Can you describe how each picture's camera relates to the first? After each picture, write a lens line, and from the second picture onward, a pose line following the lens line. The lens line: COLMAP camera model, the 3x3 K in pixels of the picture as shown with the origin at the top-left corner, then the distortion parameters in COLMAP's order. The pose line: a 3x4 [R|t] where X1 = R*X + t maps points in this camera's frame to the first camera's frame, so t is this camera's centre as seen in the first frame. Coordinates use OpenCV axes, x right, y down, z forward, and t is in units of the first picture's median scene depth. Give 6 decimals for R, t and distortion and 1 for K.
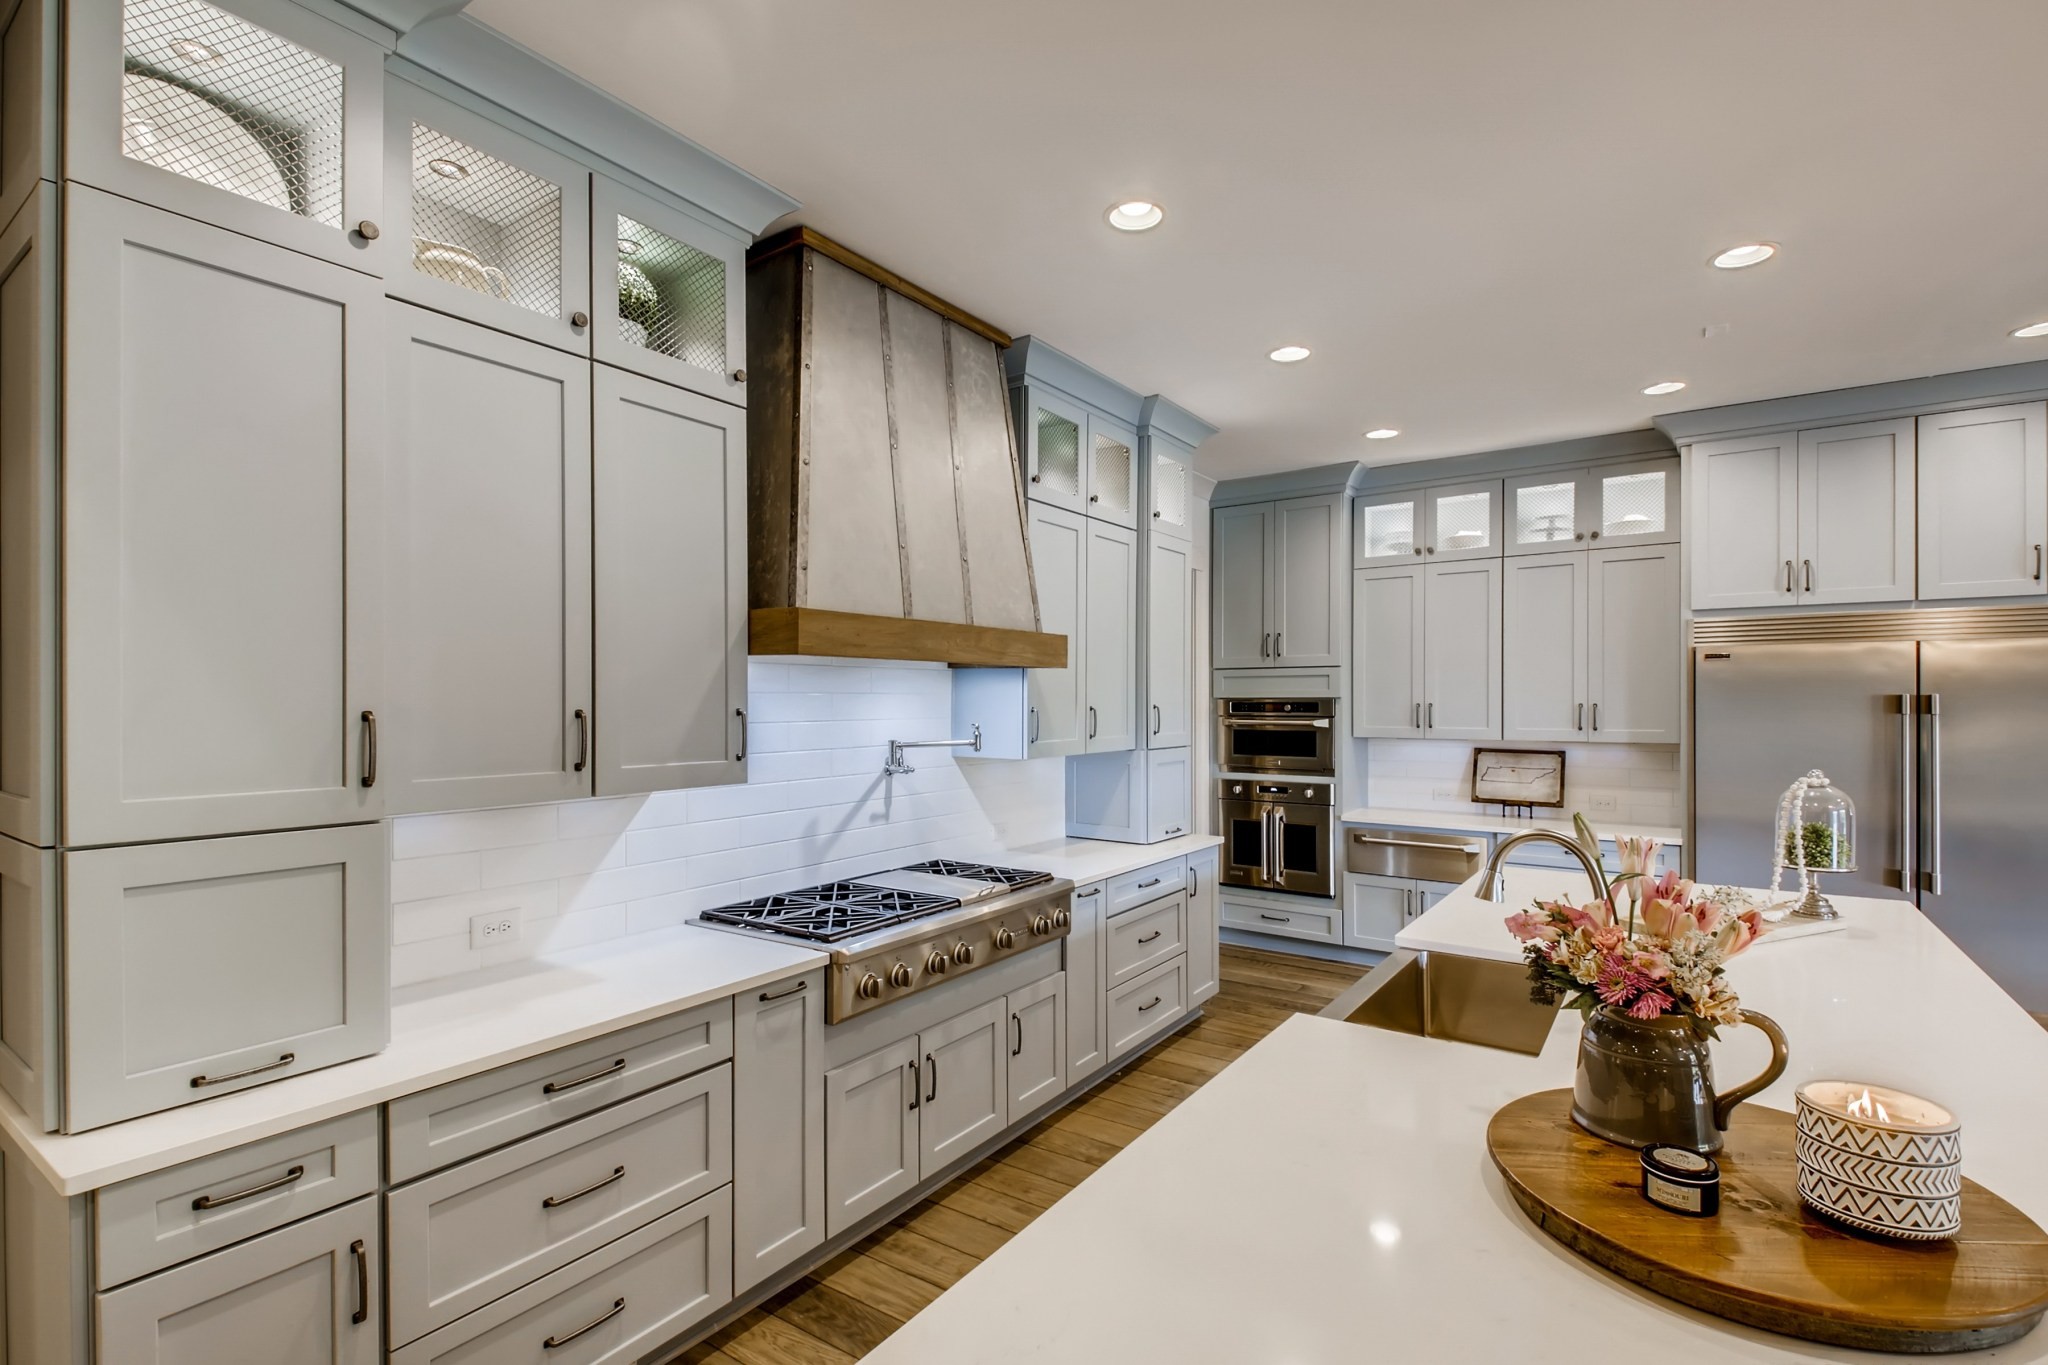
lens RADIAL K [[936.0, 0, 1021.9], [0, 936.0, 699.9], [0, 0, 1]] dist [0.025675, -0.017877]
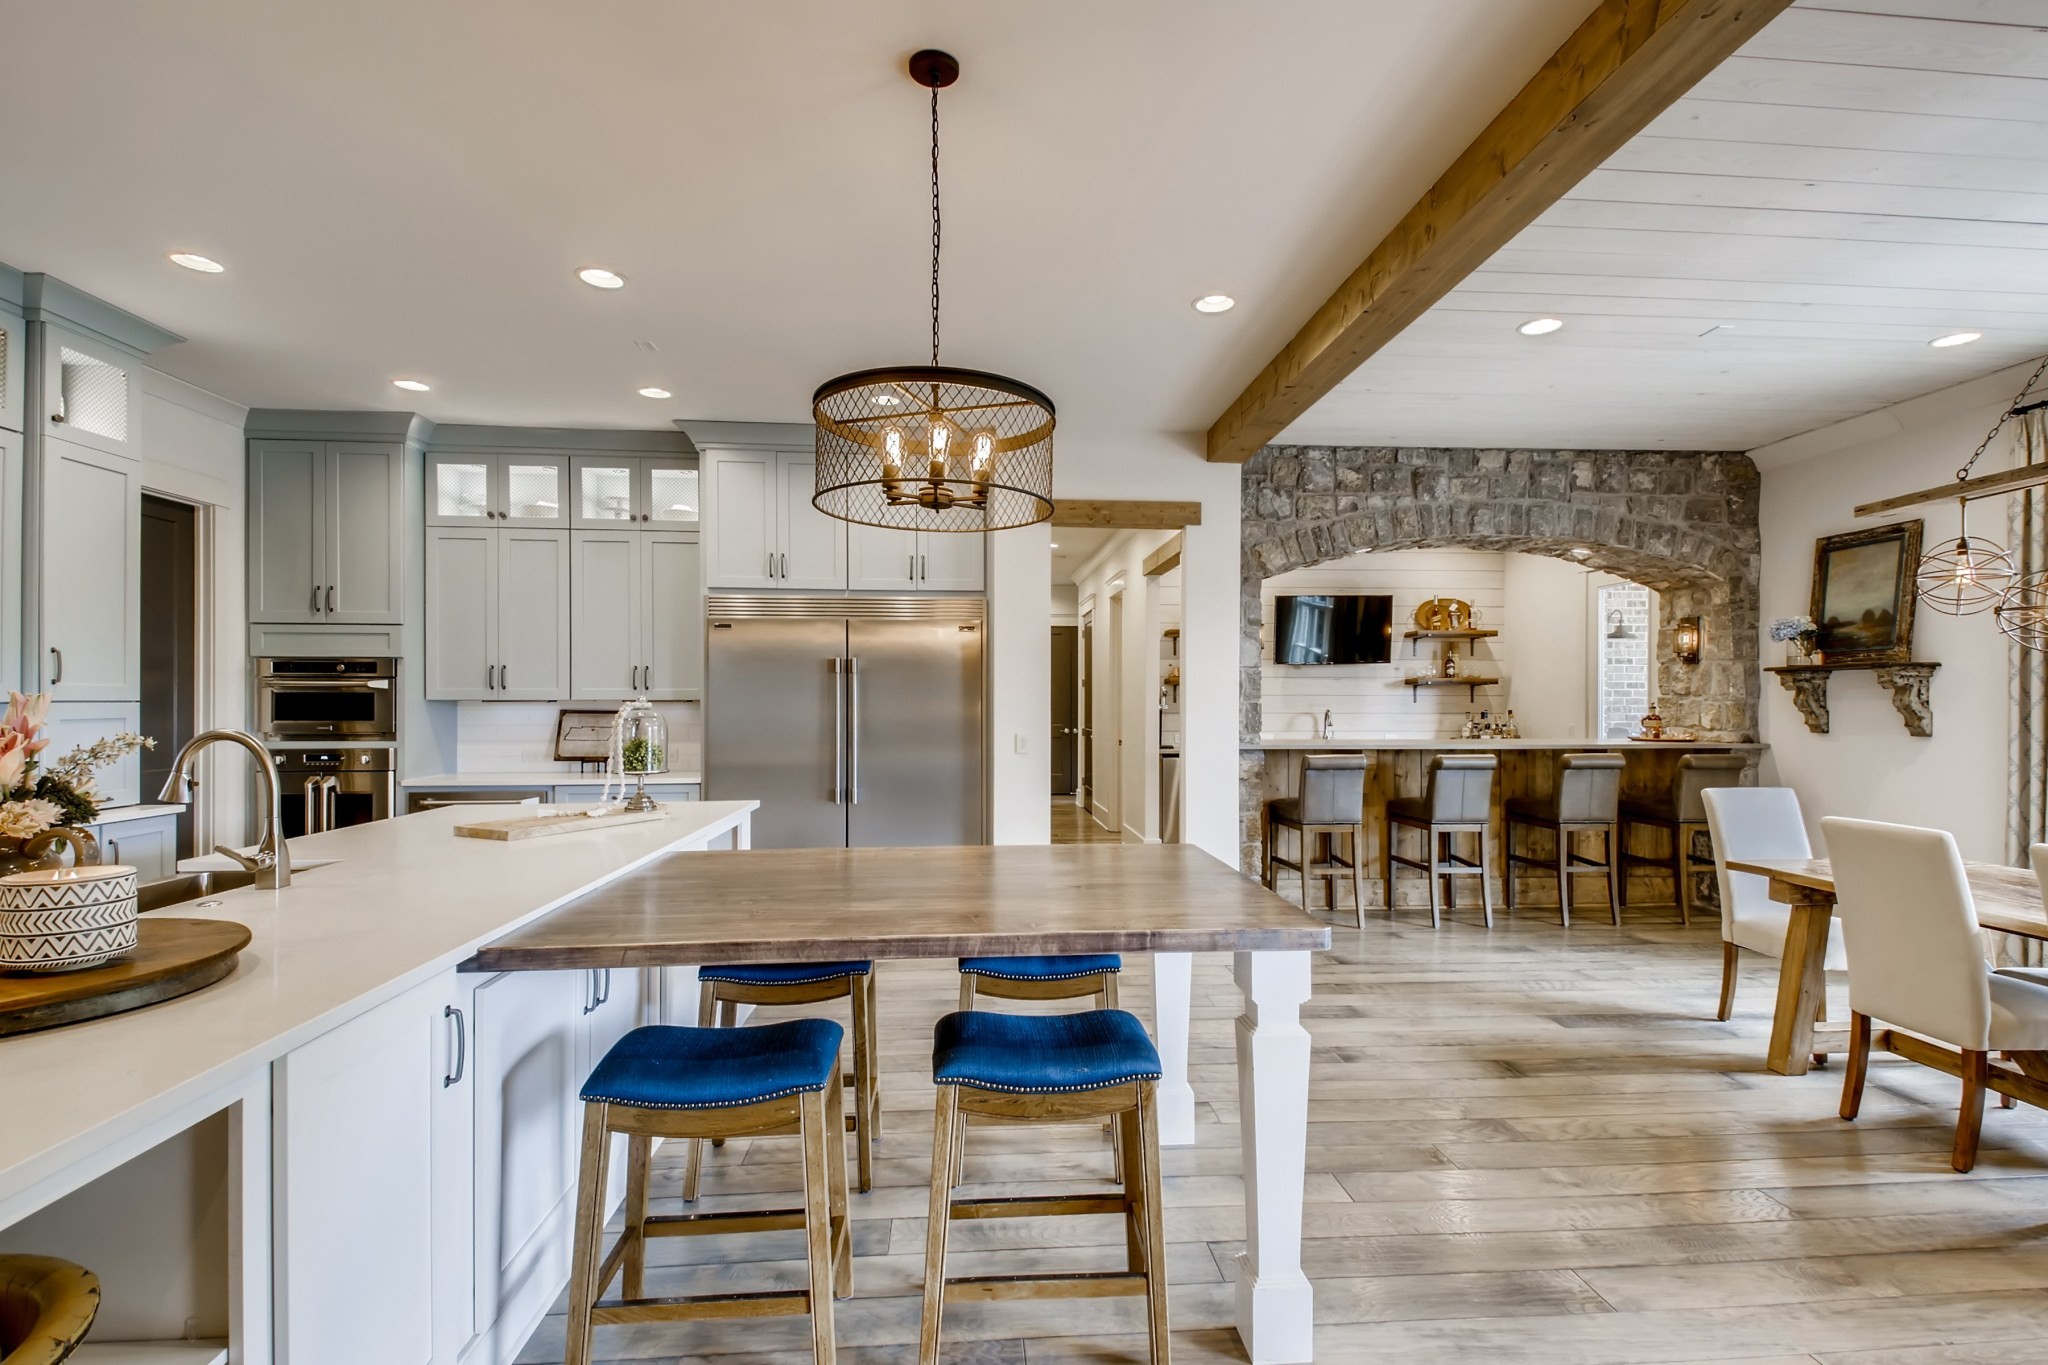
lens RADIAL K [[936.0, 0, 1031.5], [0, 936.0, 704.3], [0, 0, 1]] dist [0.025675, -0.017877]
pose [[0.764658, -0.001937, 0.644434, 0.229504], [-0.002740, 0.999977, 0.006257, 0.041074], [-0.644431, -0.006550, 0.764634, -0.165537]]
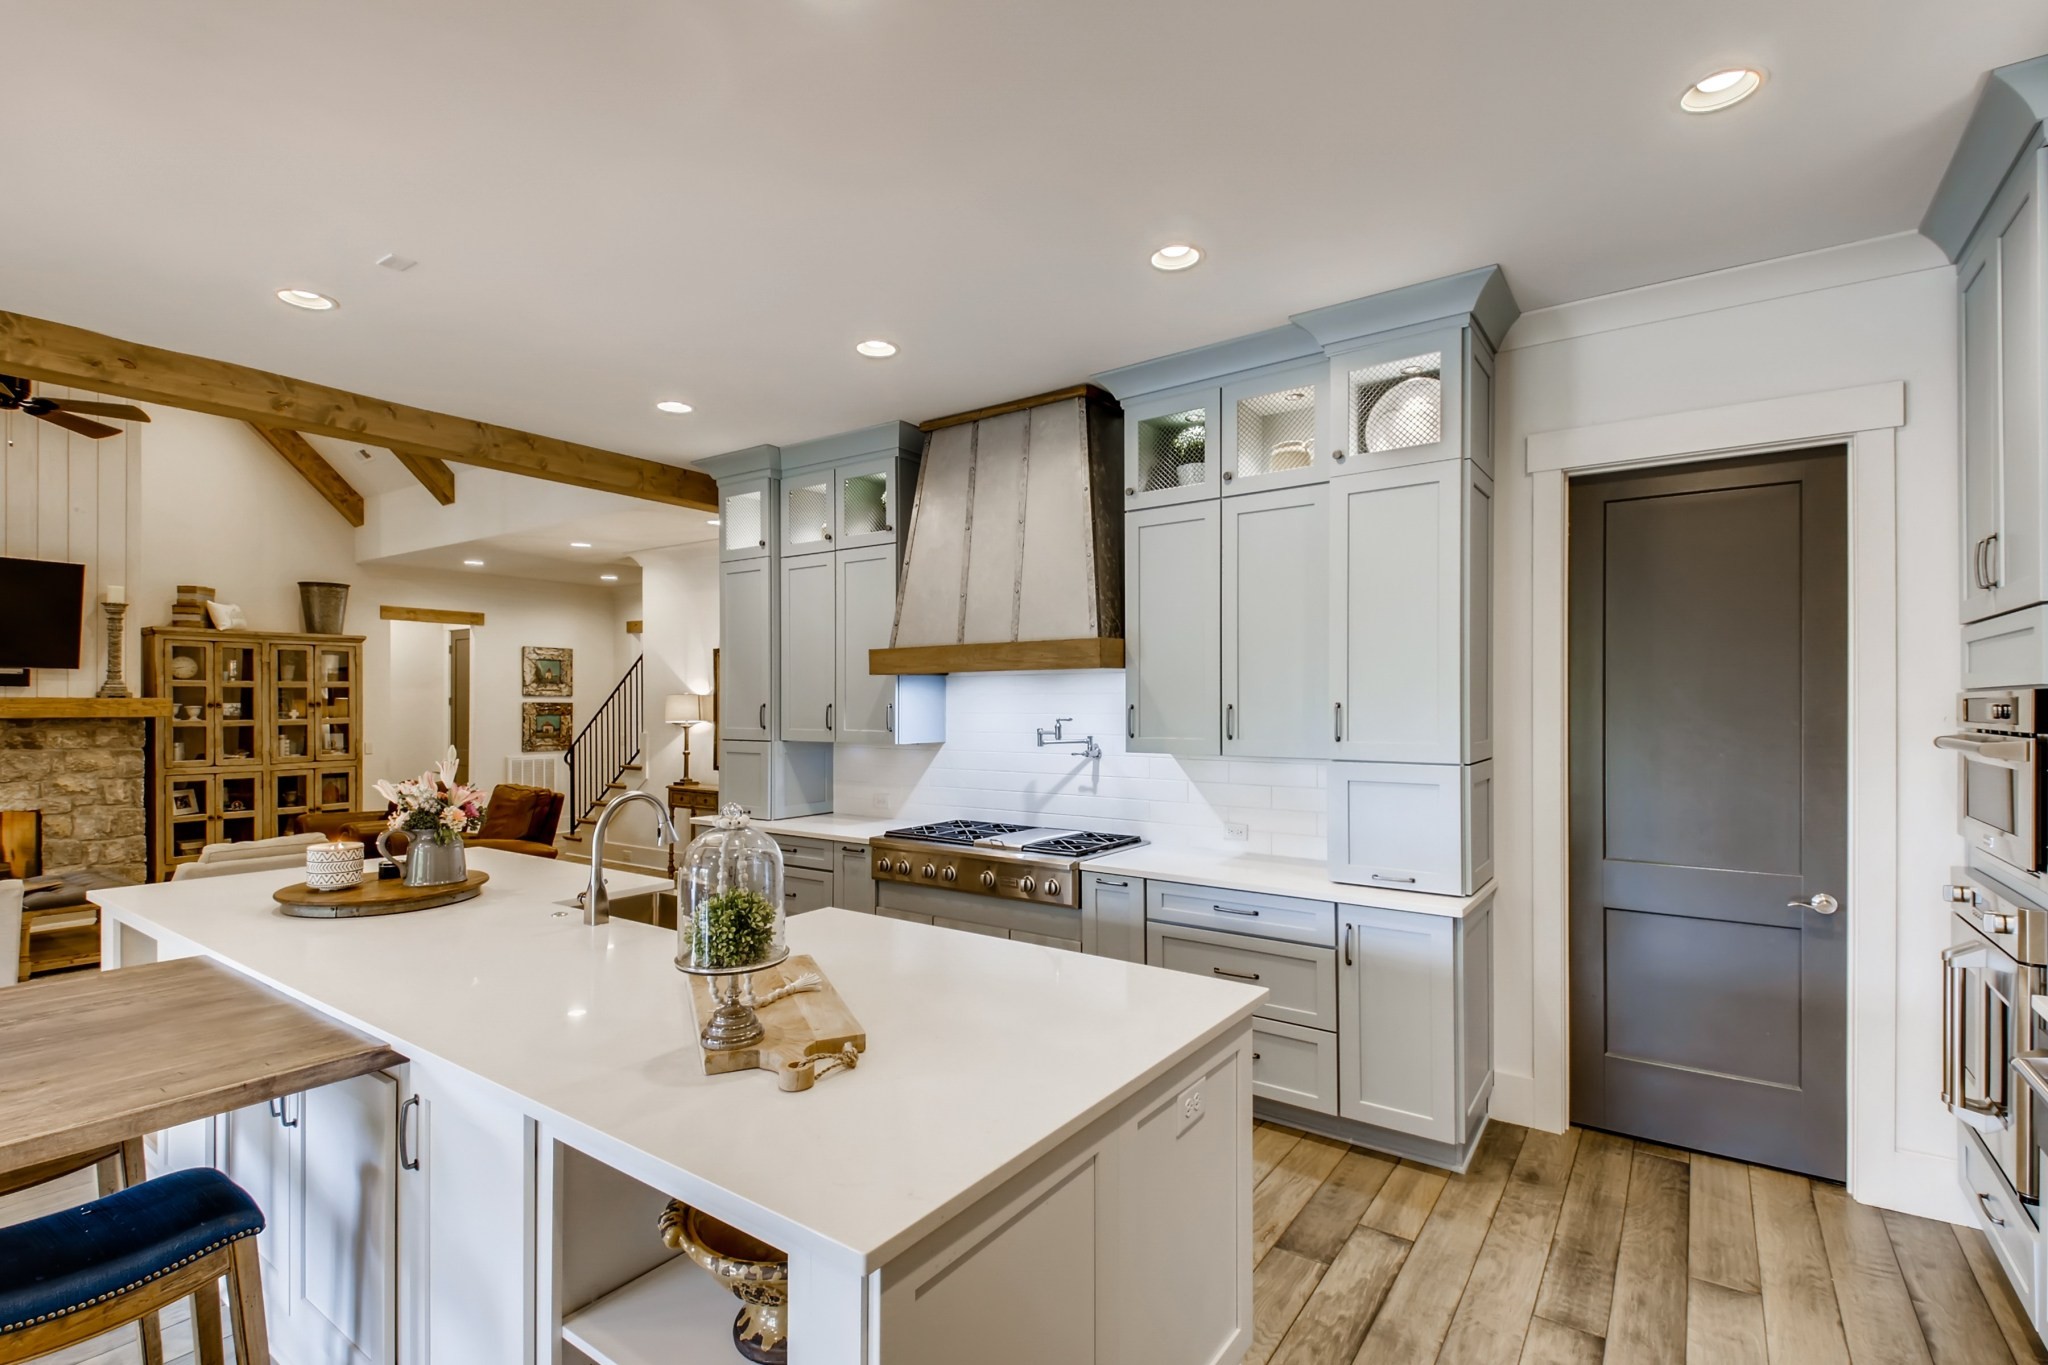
lens RADIAL K [[936.0, 0, 1025.3], [0, 936.0, 702.4], [0, 0, 1]] dist [0.025675, -0.017877]
pose [[-0.008673, 0.002596, -0.999959, 0.794415], [0.004475, 0.999987, 0.002557, 0.001391], [0.999952, -0.004452, -0.008685, 0.649082]]
